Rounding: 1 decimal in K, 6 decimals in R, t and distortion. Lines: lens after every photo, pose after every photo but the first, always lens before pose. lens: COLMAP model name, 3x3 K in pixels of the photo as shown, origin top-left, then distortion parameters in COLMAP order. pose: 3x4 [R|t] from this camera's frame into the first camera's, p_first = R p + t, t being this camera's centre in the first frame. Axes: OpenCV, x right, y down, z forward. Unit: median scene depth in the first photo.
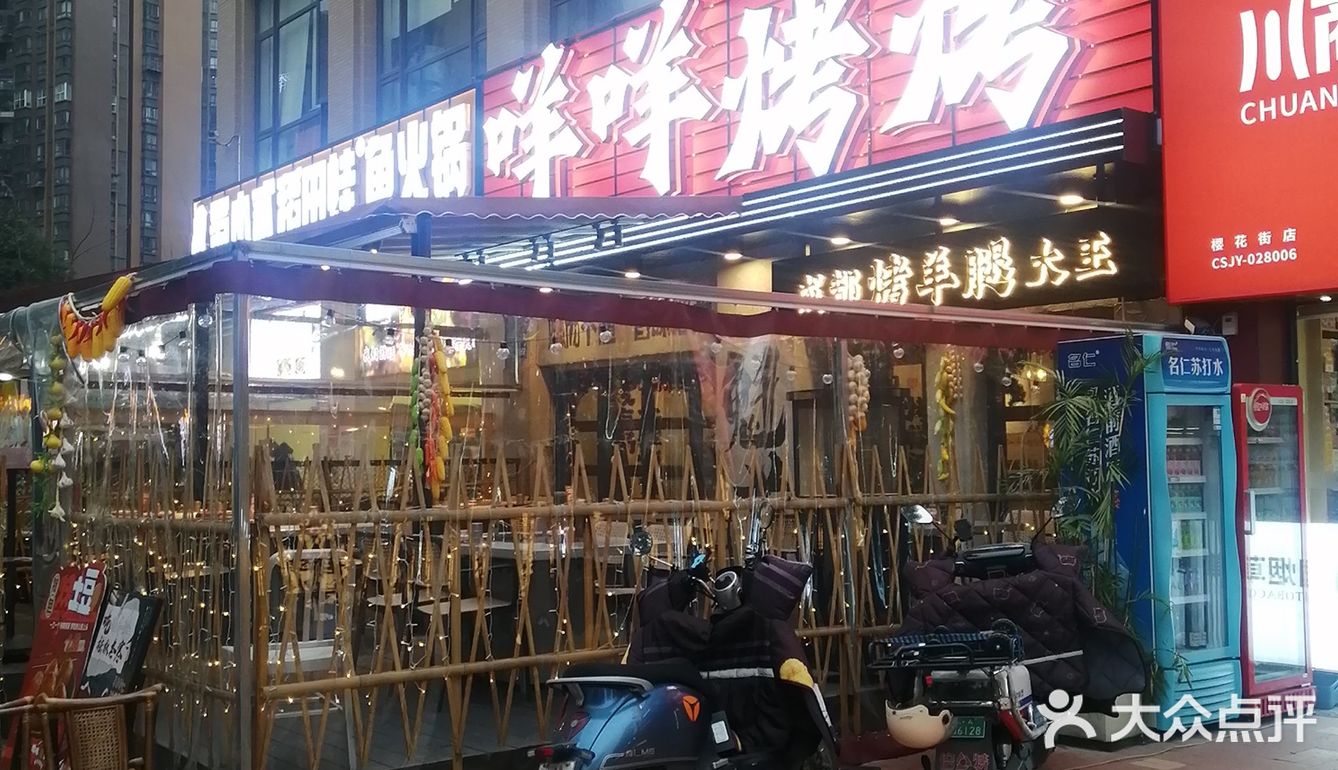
lens RADIAL K [[1404.3, 0, 668.4], [0, 1404.3, 385.0], [0, 0, 1]] dist [0.074950, 0.000000]
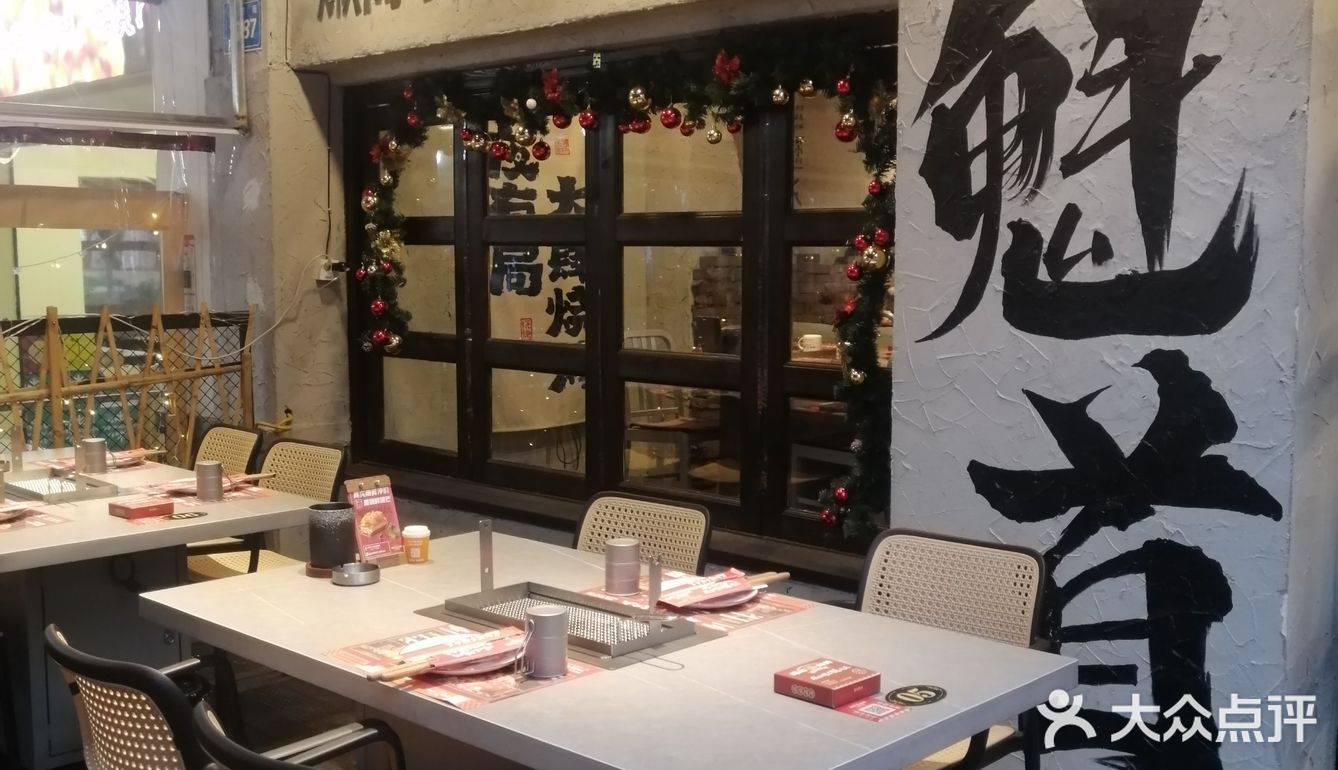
lens RADIAL K [[1404.3, 0, 671.4], [0, 1404.3, 386.5], [0, 0, 1]] dist [0.074950, 0.000000]
pose [[0.993305, -0.003756, 0.115458, -0.035810], [-0.013663, 0.988637, 0.149699, 0.012967], [-0.114708, -0.150274, 0.981967, 0.604070]]
